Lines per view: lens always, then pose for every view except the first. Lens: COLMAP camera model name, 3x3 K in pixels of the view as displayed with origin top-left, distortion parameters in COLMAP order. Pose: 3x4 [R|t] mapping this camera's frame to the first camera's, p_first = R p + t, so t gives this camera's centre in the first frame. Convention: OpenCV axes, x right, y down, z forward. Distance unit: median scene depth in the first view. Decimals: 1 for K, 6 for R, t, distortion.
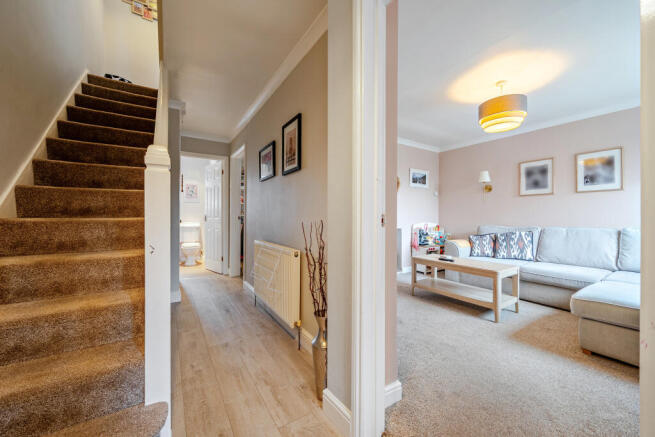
lens RADIAL K [[239.0, 0, 327.8], [0, 239.0, 216.6], [0, 0, 1]] dist [-0.001621, -0.000173]
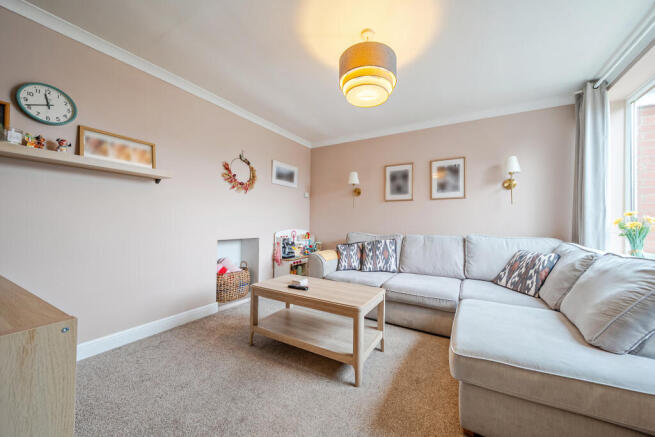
lens RADIAL K [[238.2, 0, 330.5], [0, 238.2, 220.8], [0, 0, 1]] dist [0.001937, 0.000112]
pose [[0.896820, 0.012240, 0.442226, 0.213529], [-0.010769, 0.999925, -0.005835, -0.001188], [-0.442264, 0.000471, 0.896885, 0.274544]]
